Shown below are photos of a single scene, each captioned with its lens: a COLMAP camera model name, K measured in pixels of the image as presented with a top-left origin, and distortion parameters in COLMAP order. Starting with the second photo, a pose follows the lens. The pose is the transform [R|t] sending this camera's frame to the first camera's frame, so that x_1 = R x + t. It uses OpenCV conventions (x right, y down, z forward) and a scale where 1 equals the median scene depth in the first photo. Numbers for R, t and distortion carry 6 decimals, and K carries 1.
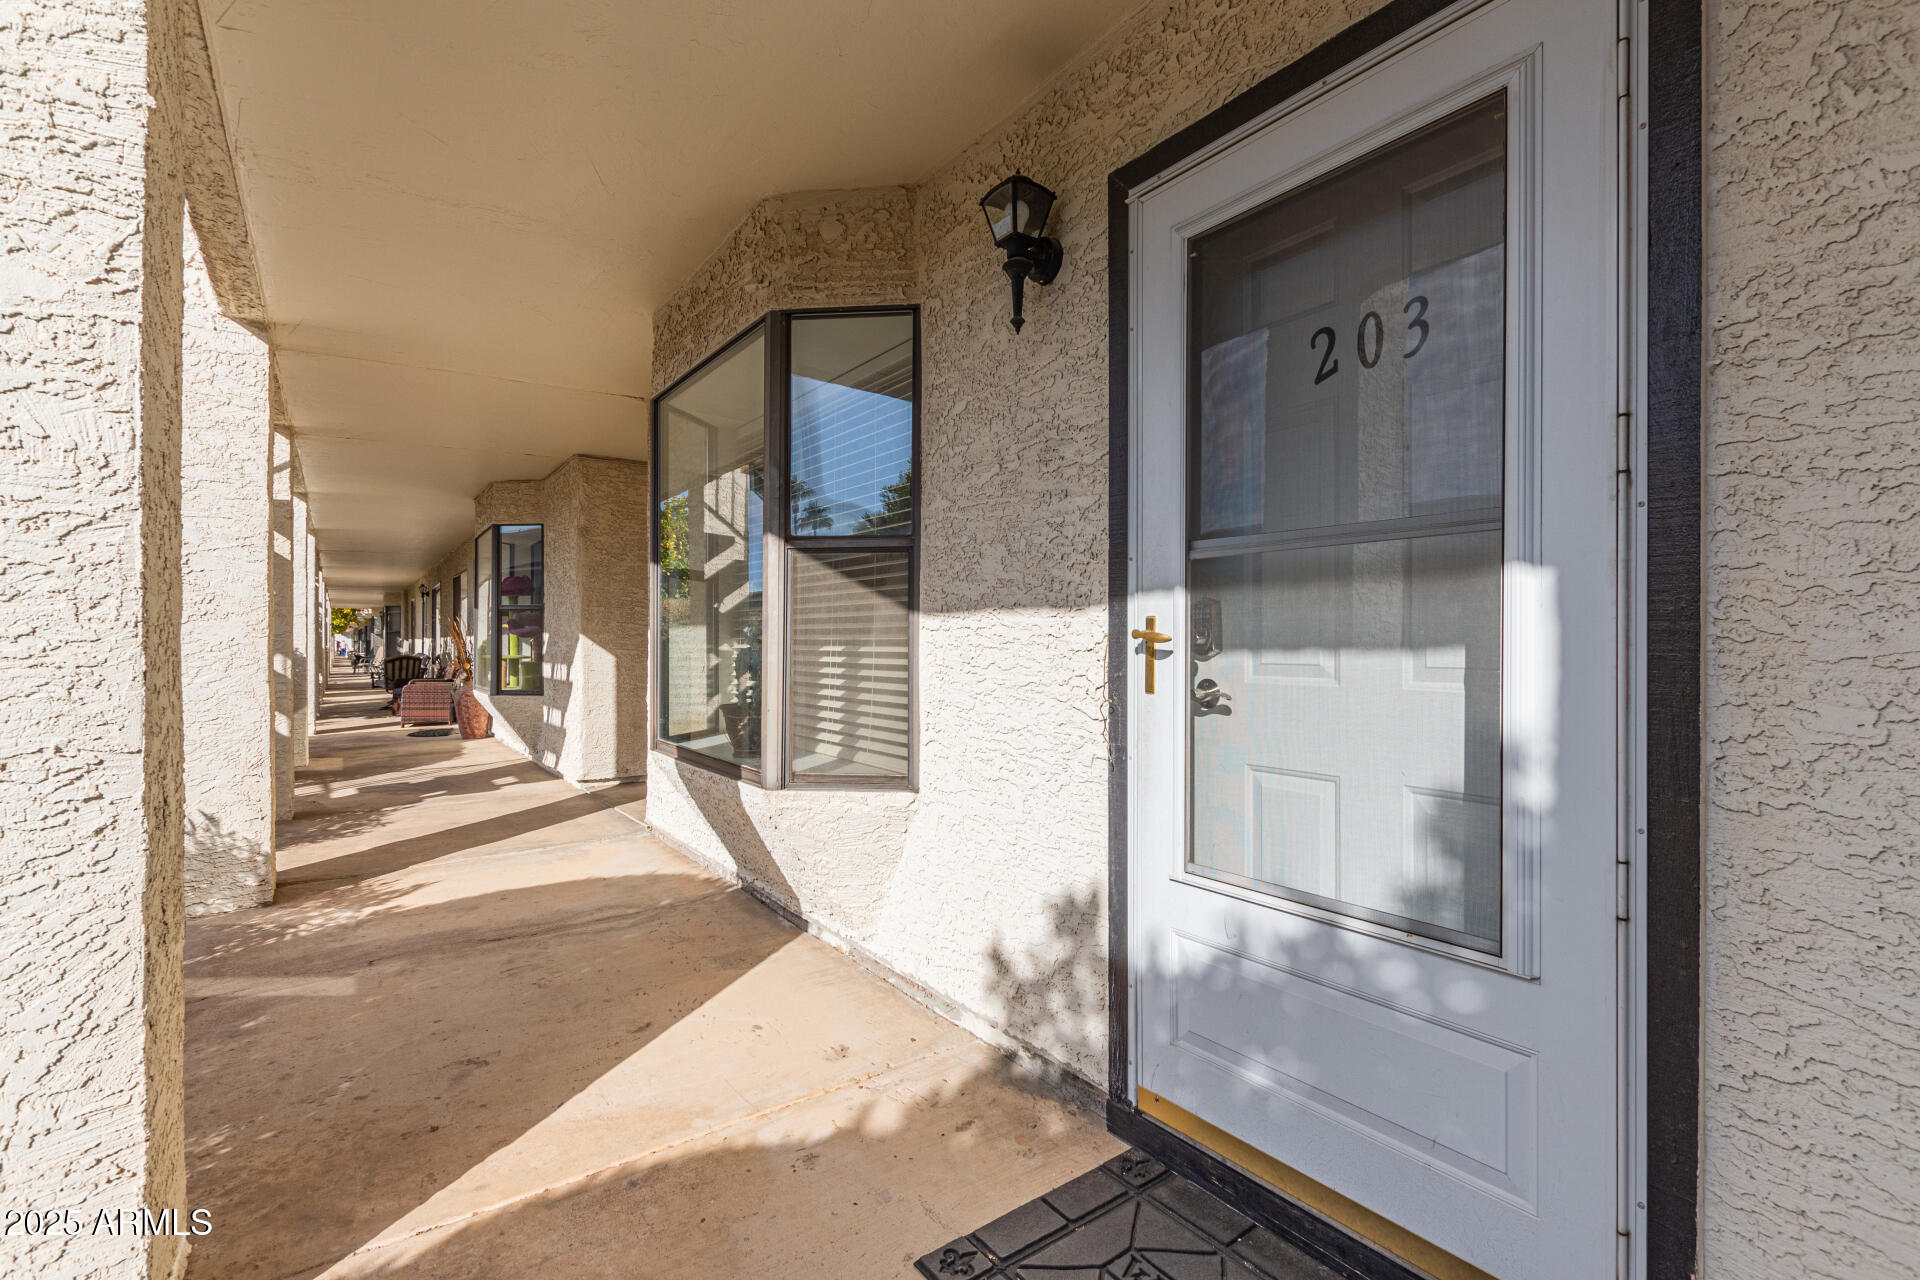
lens RADIAL K [[877.9, 0, 953.8], [0, 877.9, 647.1], [0, 0, 1]] dist [0.012073, -0.005636]
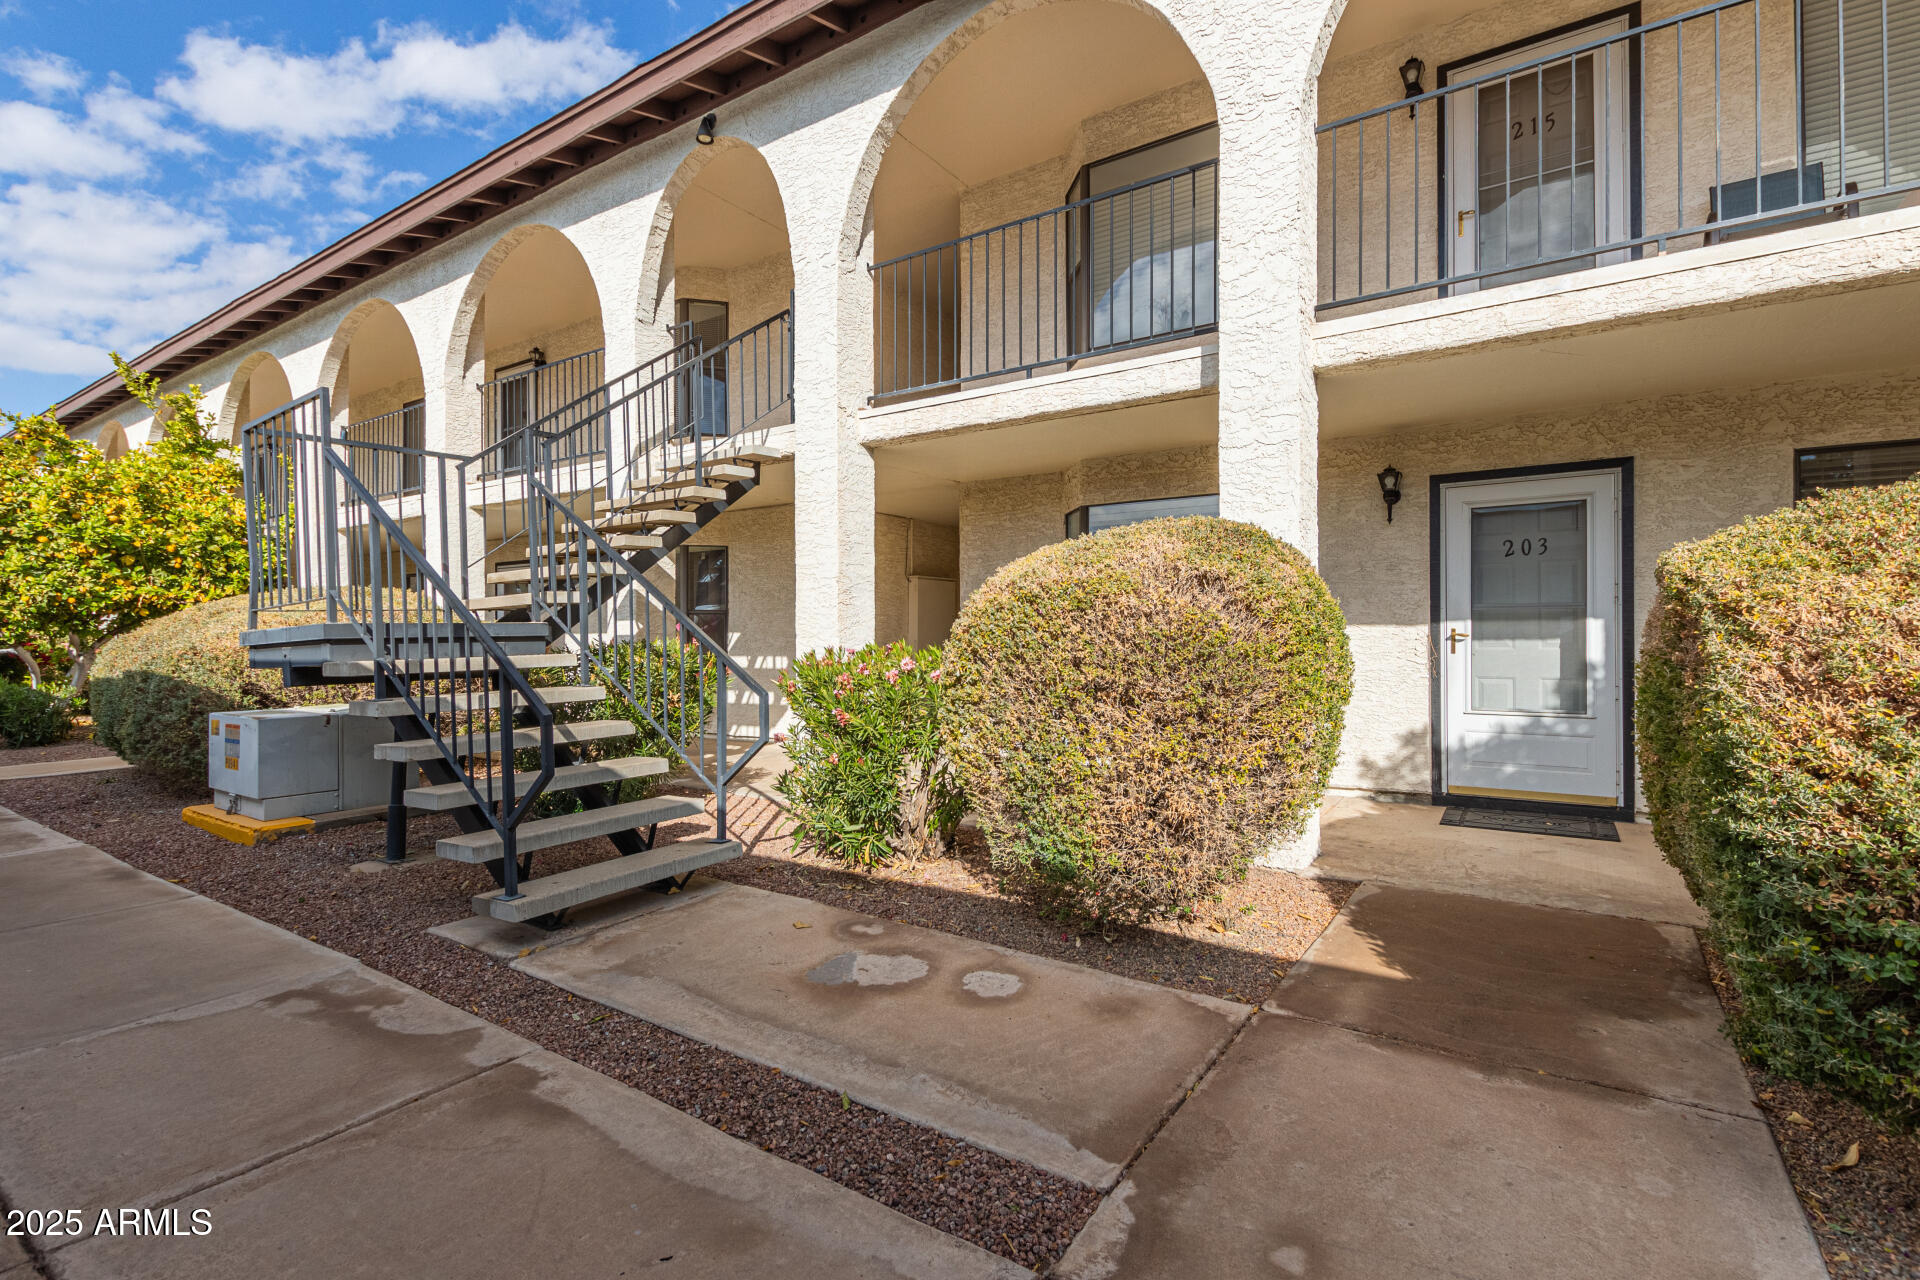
lens RADIAL K [[877.9, 0, 959.8], [0, 877.9, 623.7], [0, 0, 1]] dist [0.012073, -0.005636]
pose [[0.935712, -0.010823, 0.352598, -2.287600], [0.016520, 0.999777, -0.013152, -0.039831], [-0.352377, 0.018131, 0.935682, -1.149892]]
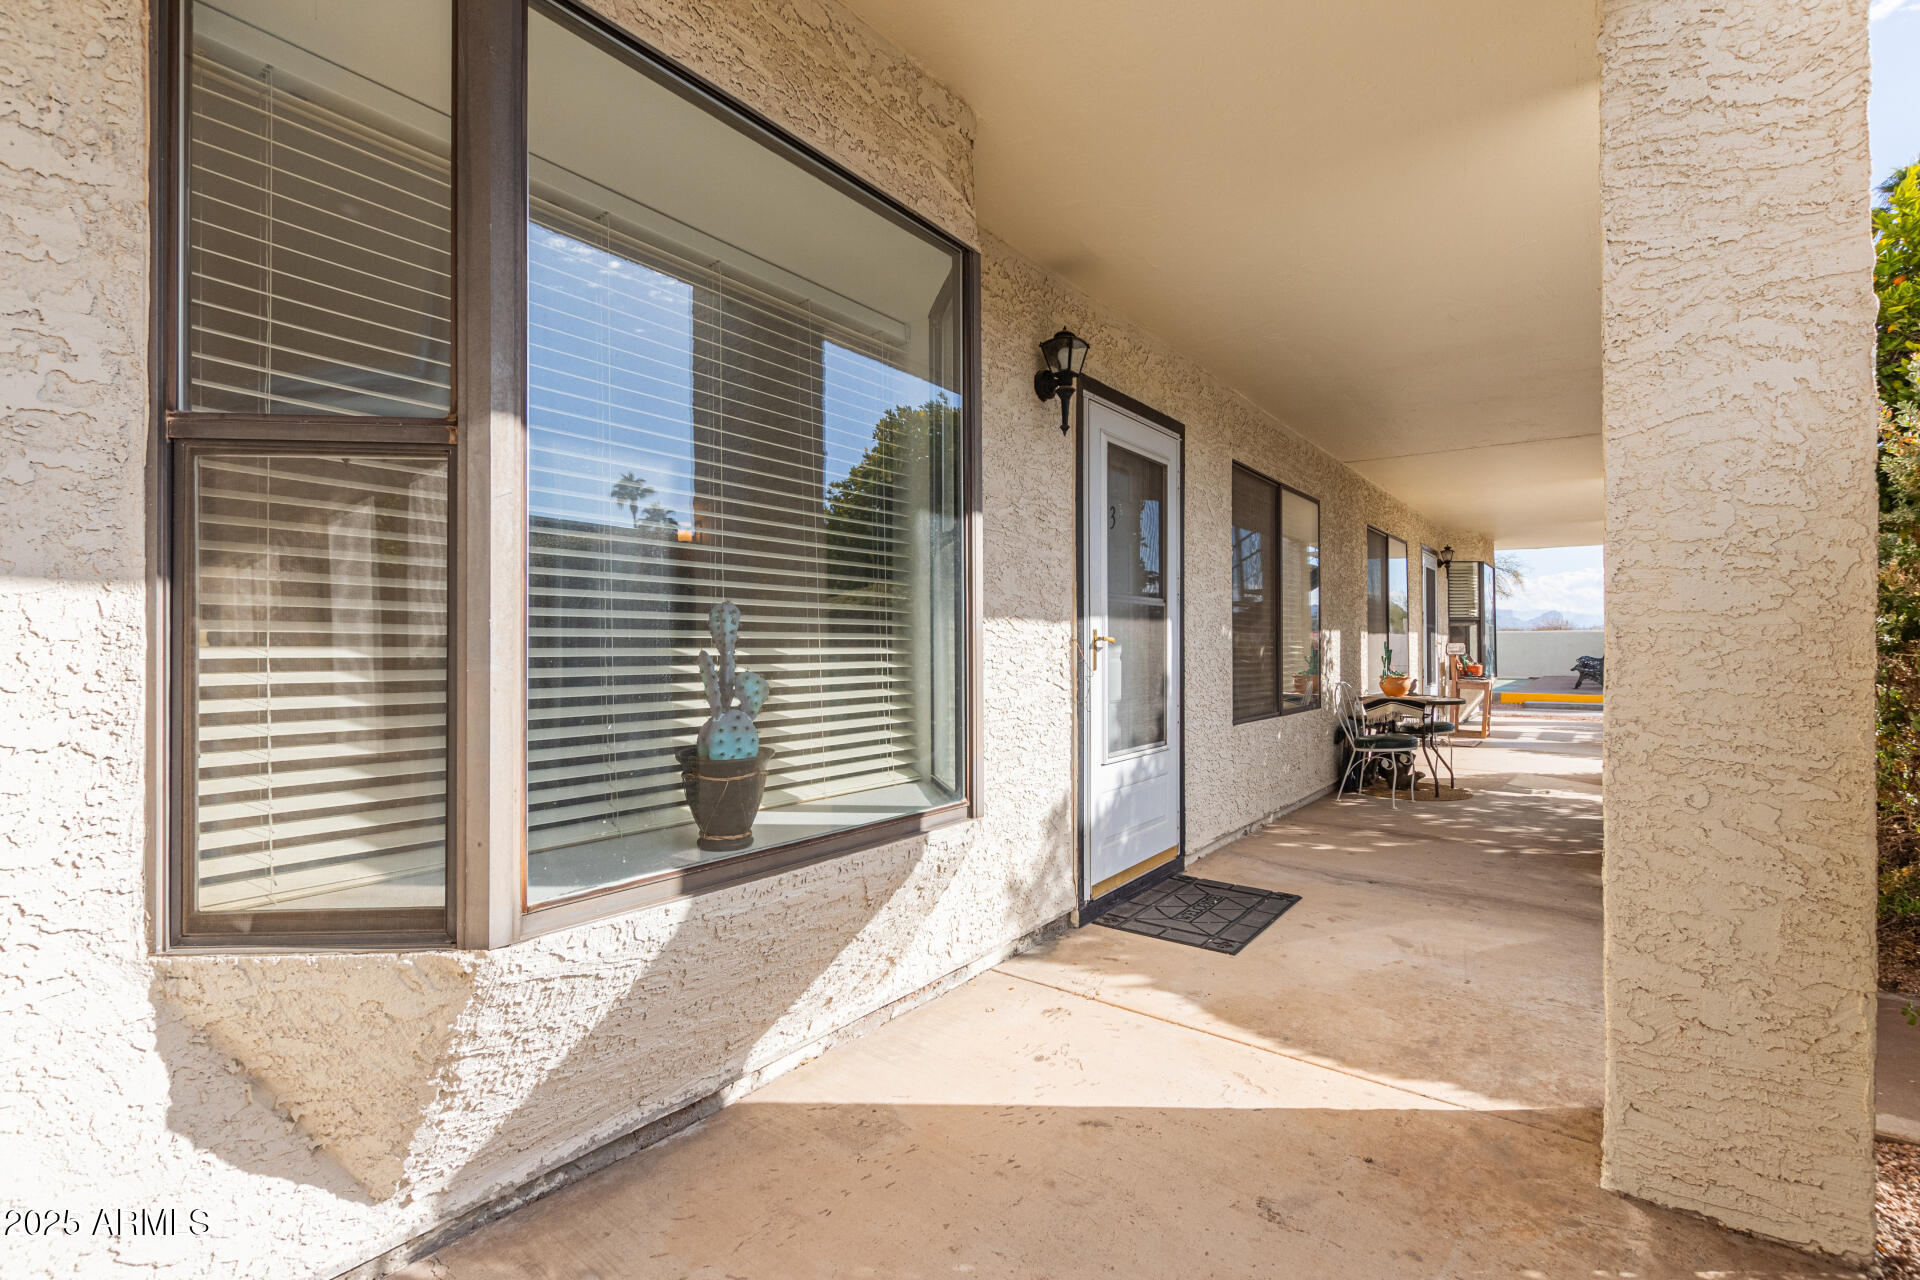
lens RADIAL K [[877.9, 0, 974.5], [0, 877.9, 655.7], [0, 0, 1]] dist [0.012073, -0.005636]
pose [[-0.323480, -0.008789, 0.946194, -1.369467], [0.005698, 0.999921, 0.011236, -0.002398], [-0.946218, 0.009026, -0.323404, 1.737916]]
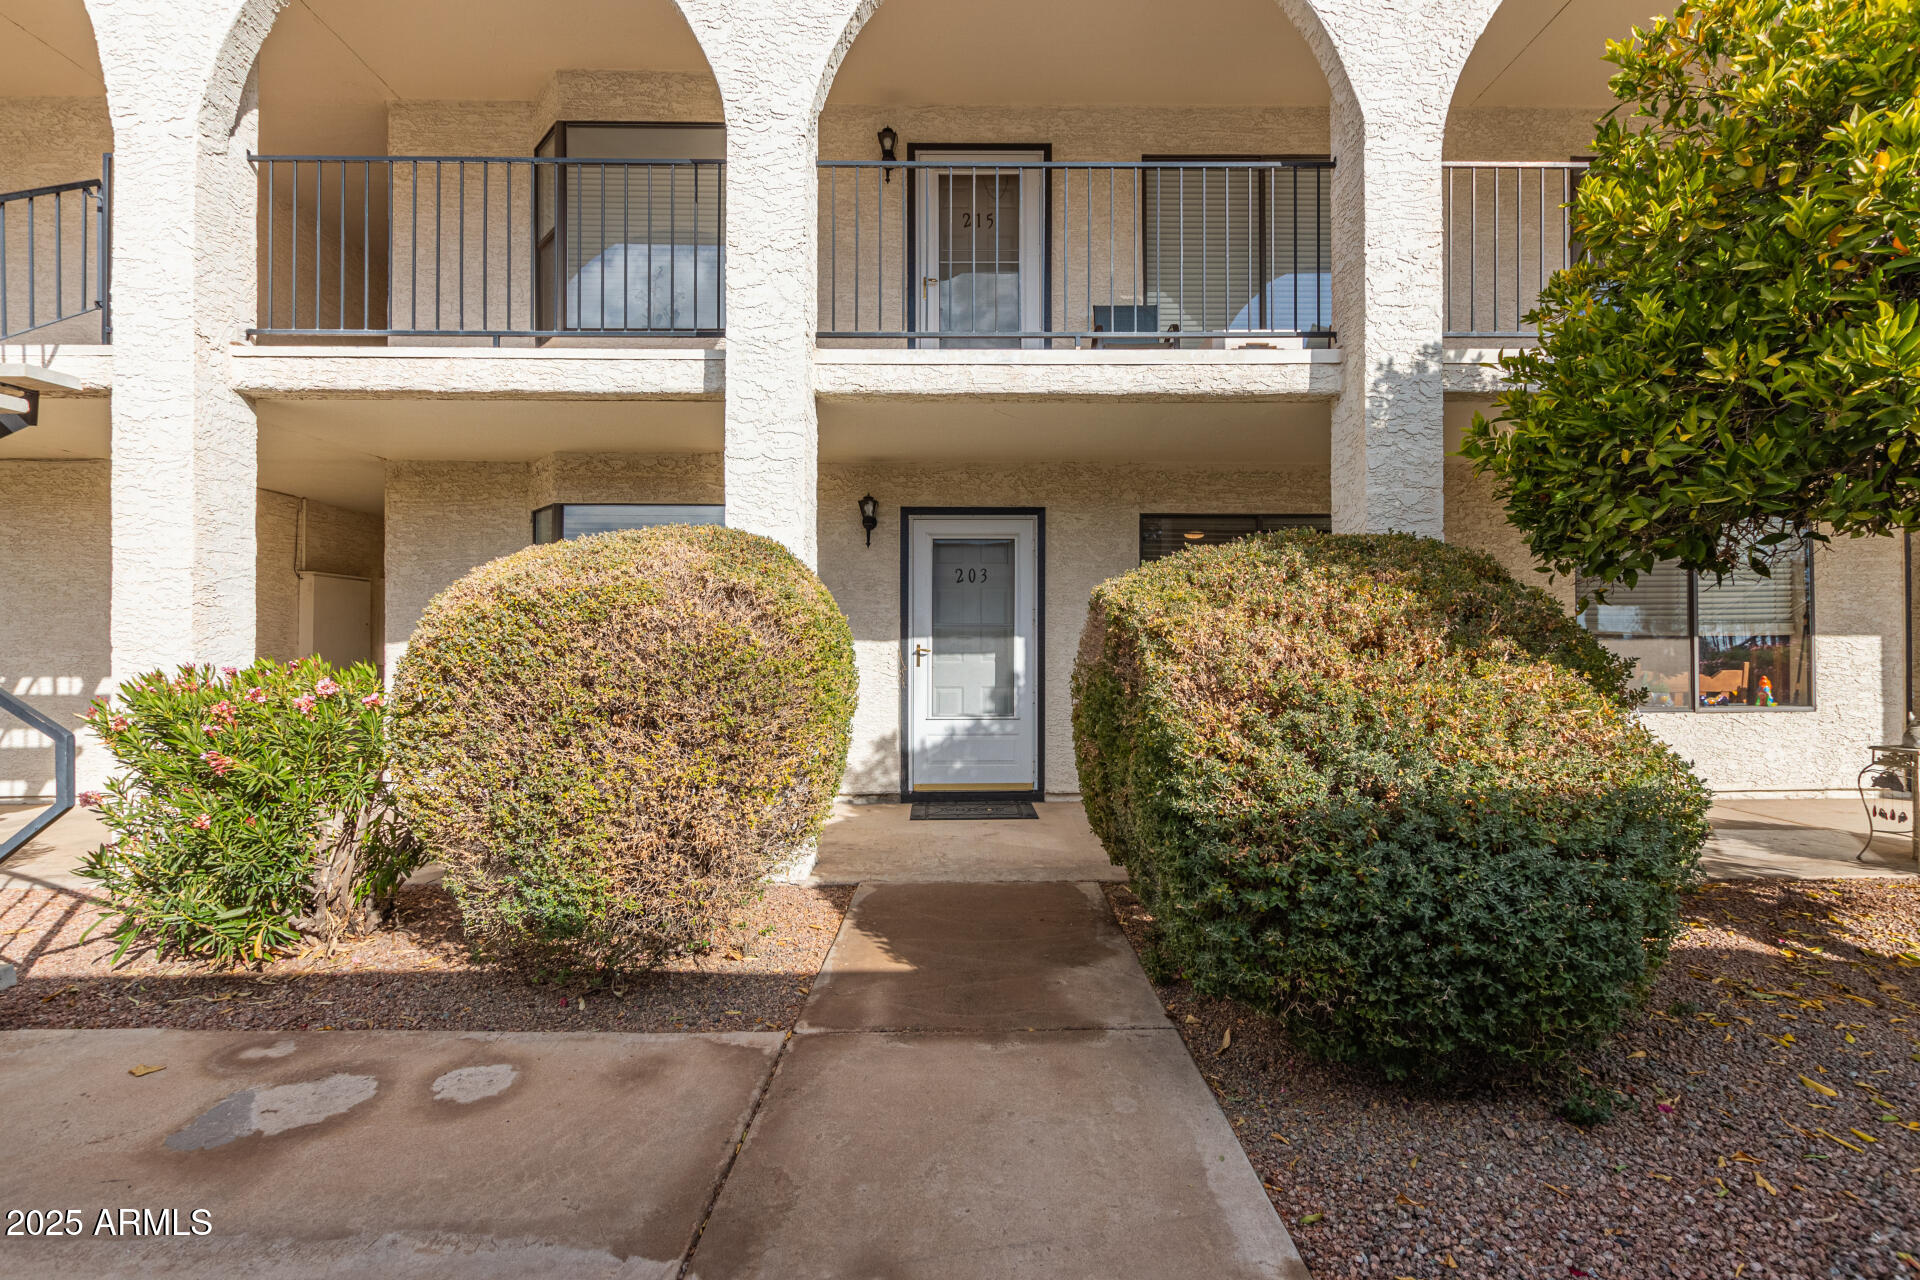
lens RADIAL K [[877.9, 0, 966.6], [0, 877.9, 637.3], [0, 0, 1]] dist [0.012073, -0.005636]
pose [[0.570240, -0.002053, 0.821475, -2.322105], [0.009562, 0.999946, -0.004139, -0.045648], [-0.821422, 0.010215, 0.570229, -1.020897]]
